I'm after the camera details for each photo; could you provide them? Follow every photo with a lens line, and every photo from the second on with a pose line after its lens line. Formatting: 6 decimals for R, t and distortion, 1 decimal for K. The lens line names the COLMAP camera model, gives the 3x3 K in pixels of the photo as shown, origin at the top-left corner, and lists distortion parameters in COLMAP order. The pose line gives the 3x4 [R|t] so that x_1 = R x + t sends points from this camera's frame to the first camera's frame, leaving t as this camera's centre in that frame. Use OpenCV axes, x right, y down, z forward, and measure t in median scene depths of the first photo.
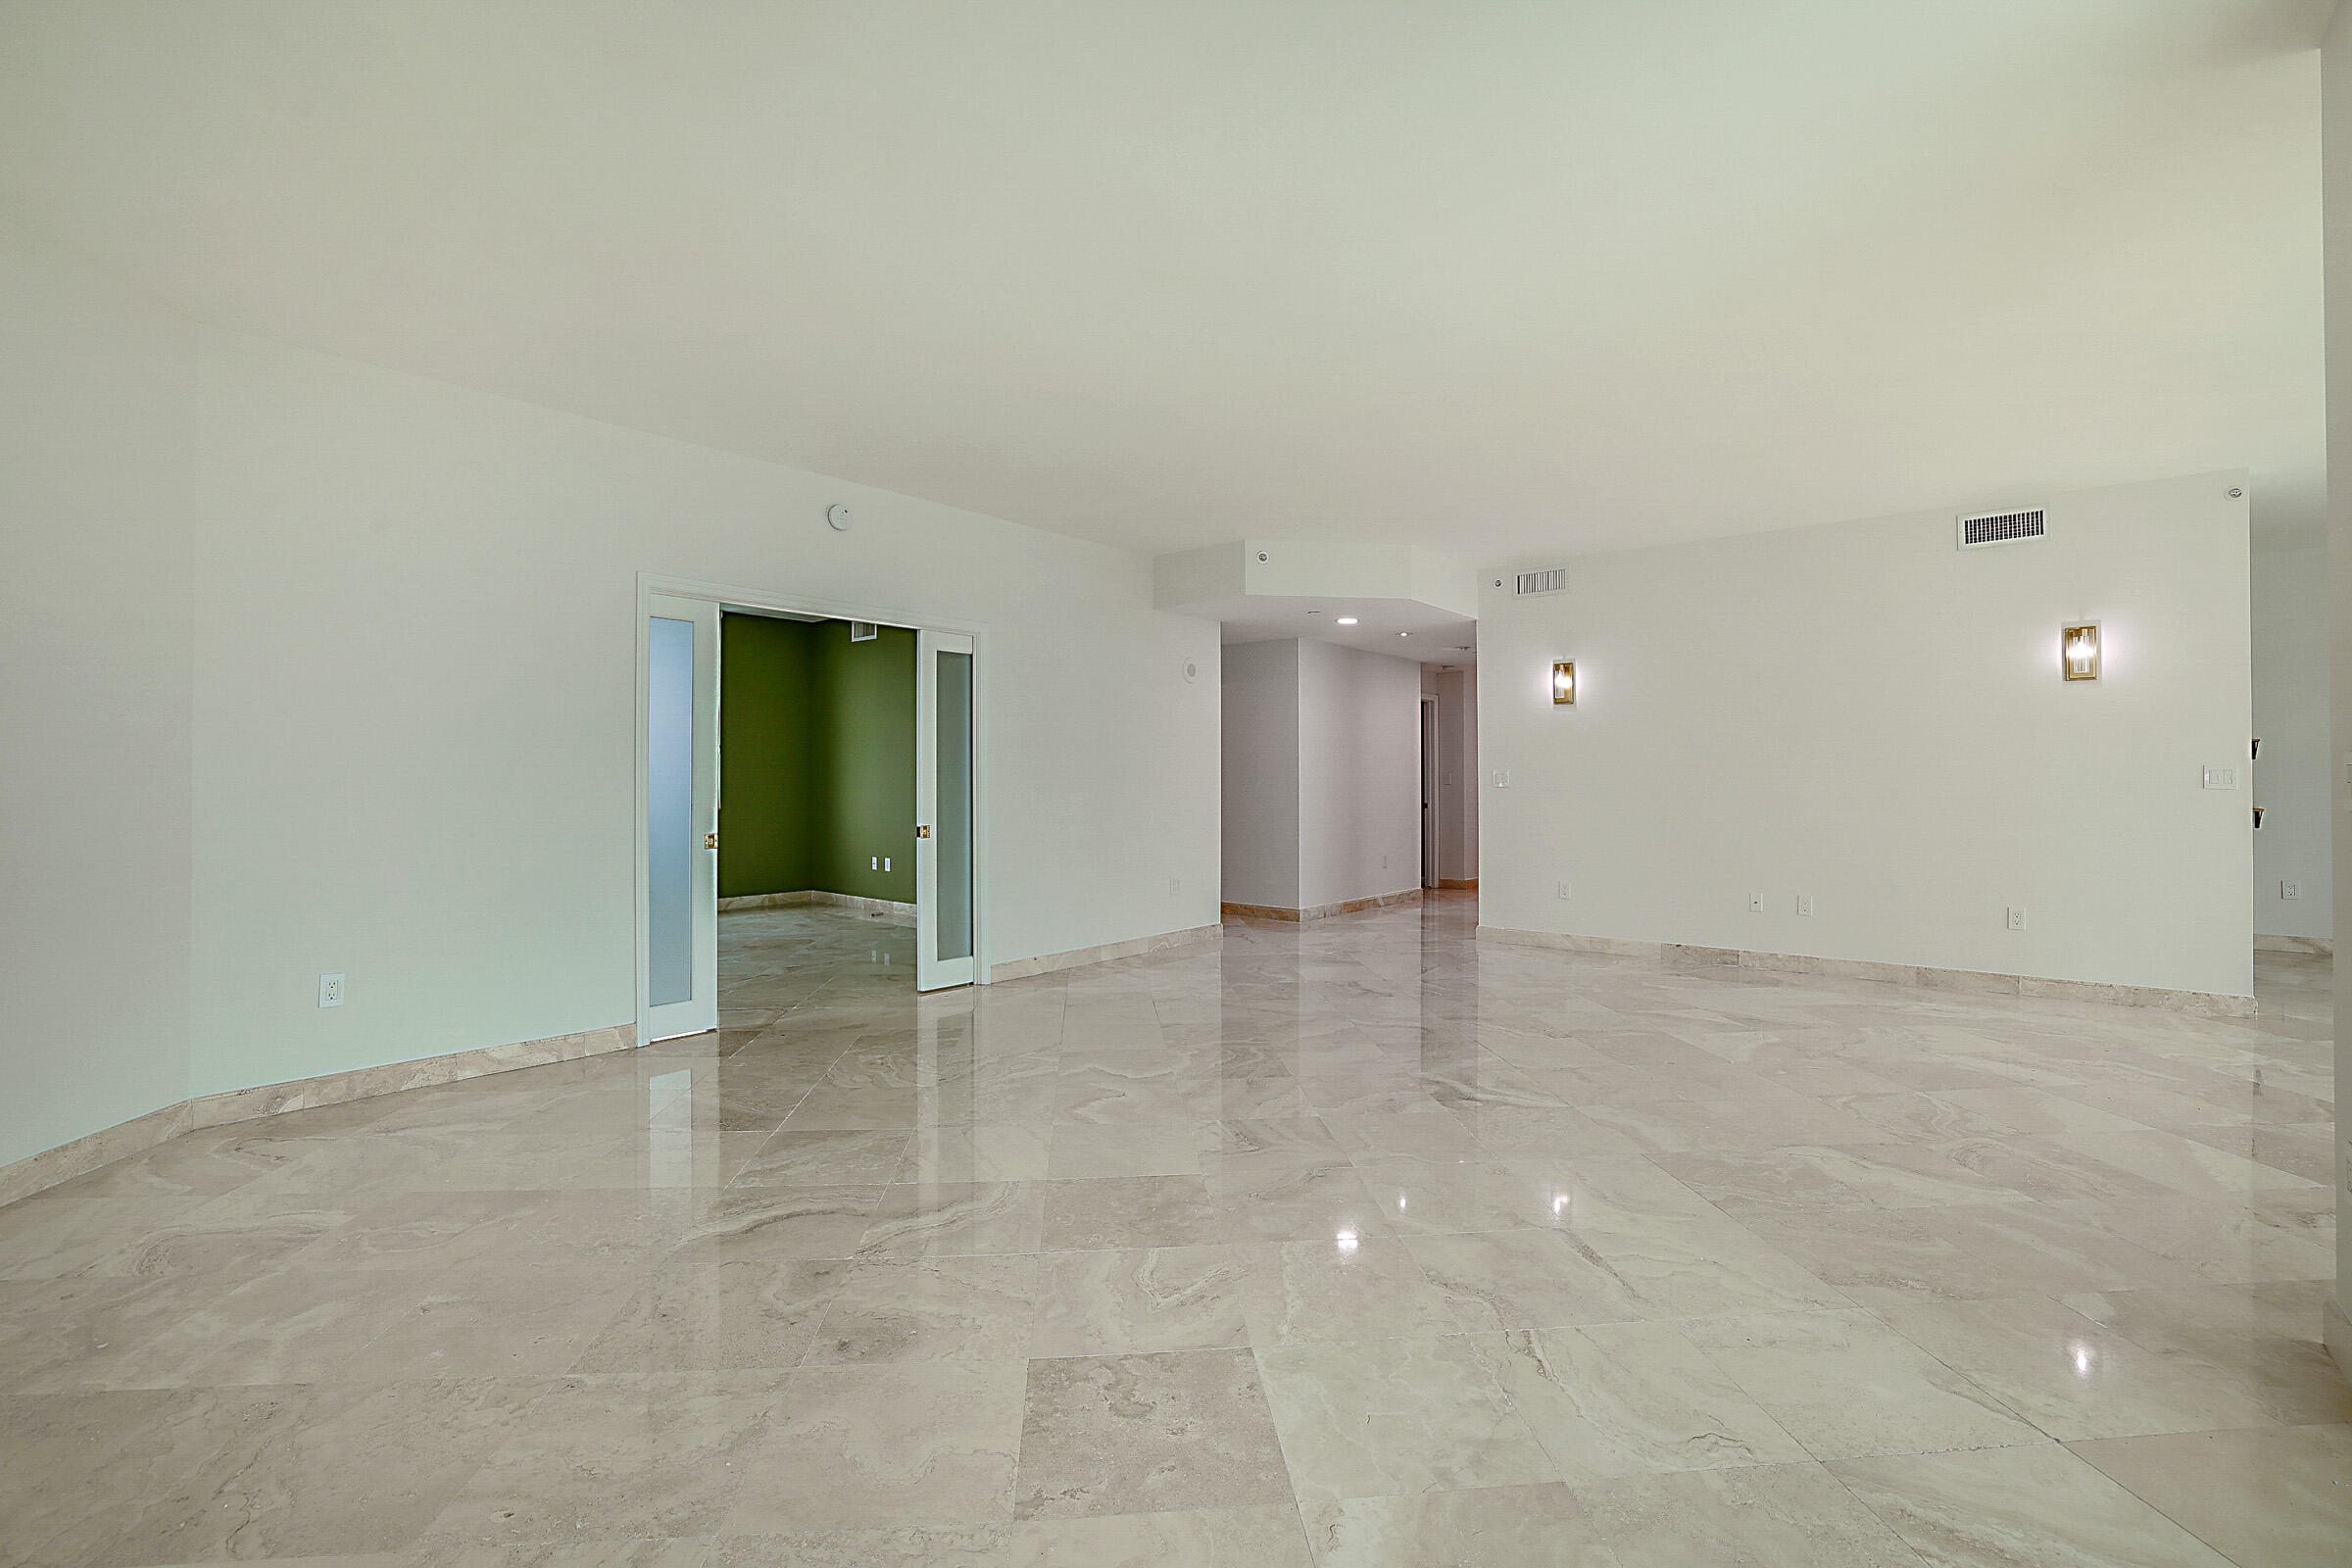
lens RADIAL K [[1012.9, 0, 1179.0], [0, 1012.9, 772.4], [0, 0, 1]] dist [-0.040262, 0.011724]
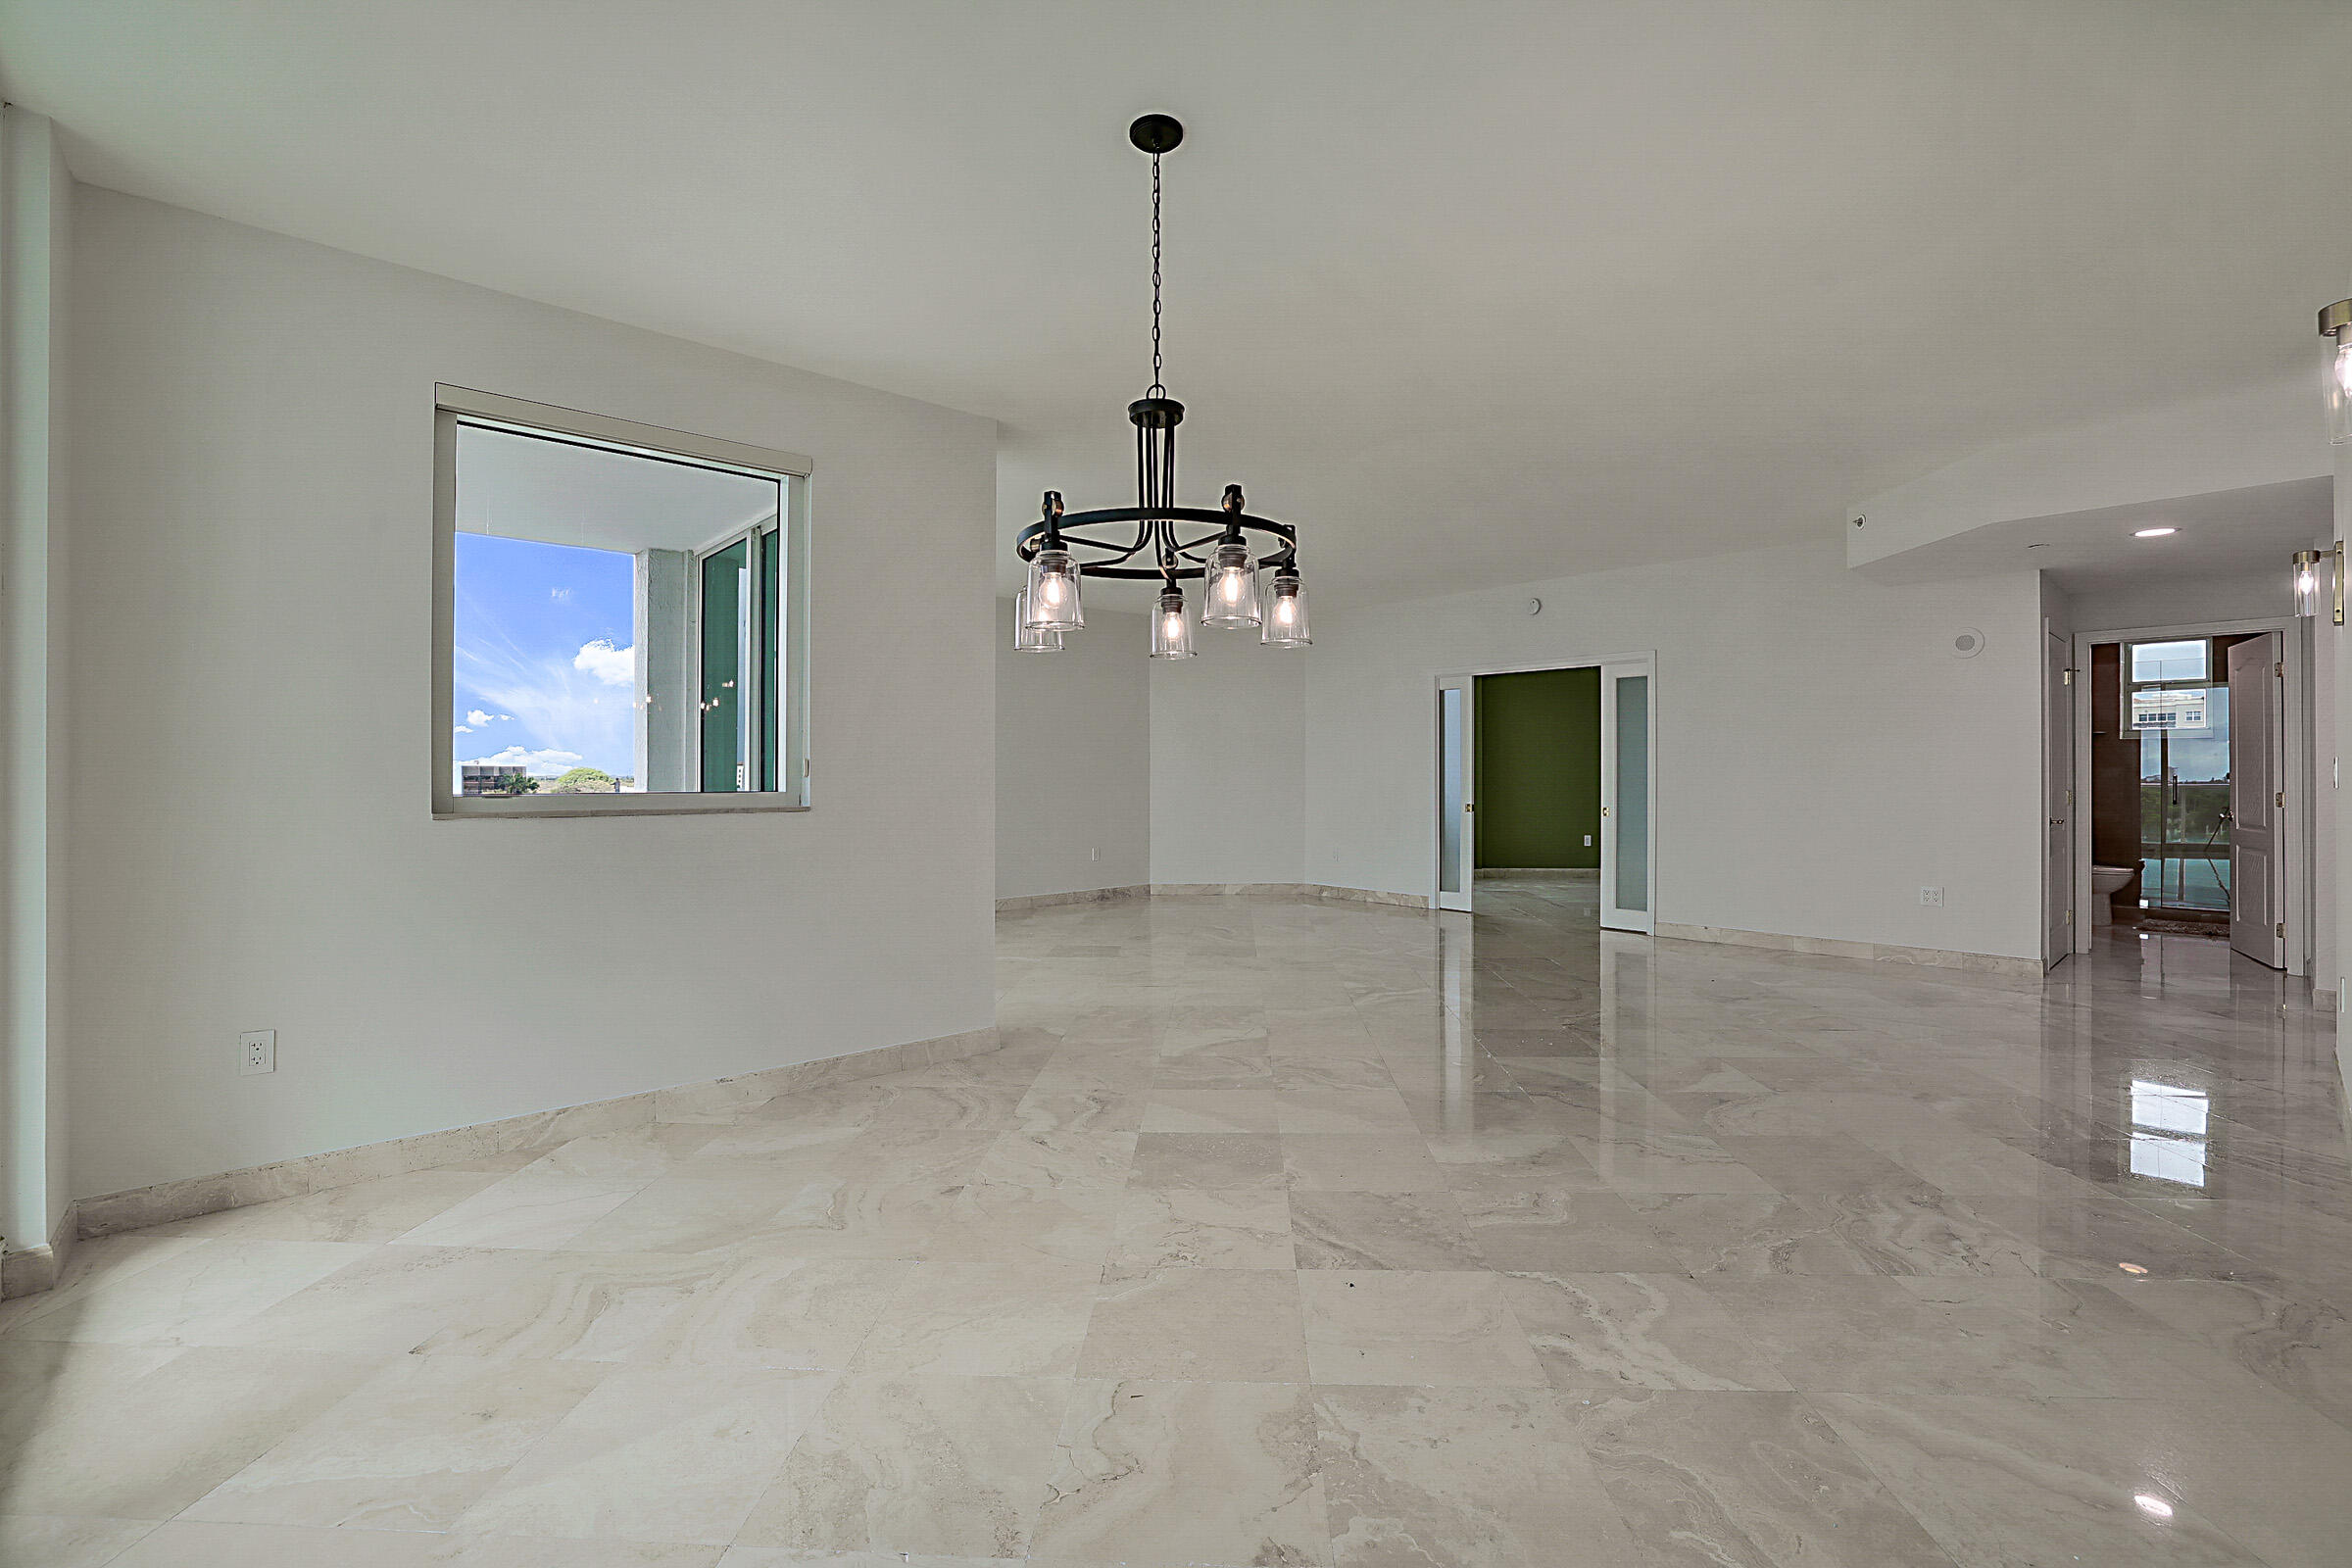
lens RADIAL K [[1012.9, 0, 1179.0], [0, 1012.9, 772.4], [0, 0, 1]] dist [-0.040262, 0.011724]
pose [[-0.141785, 0.000132, -0.989897, 1.238685], [0.004926, 0.999988, -0.000572, 0.002386], [0.989885, -0.004958, -0.141784, 0.651285]]
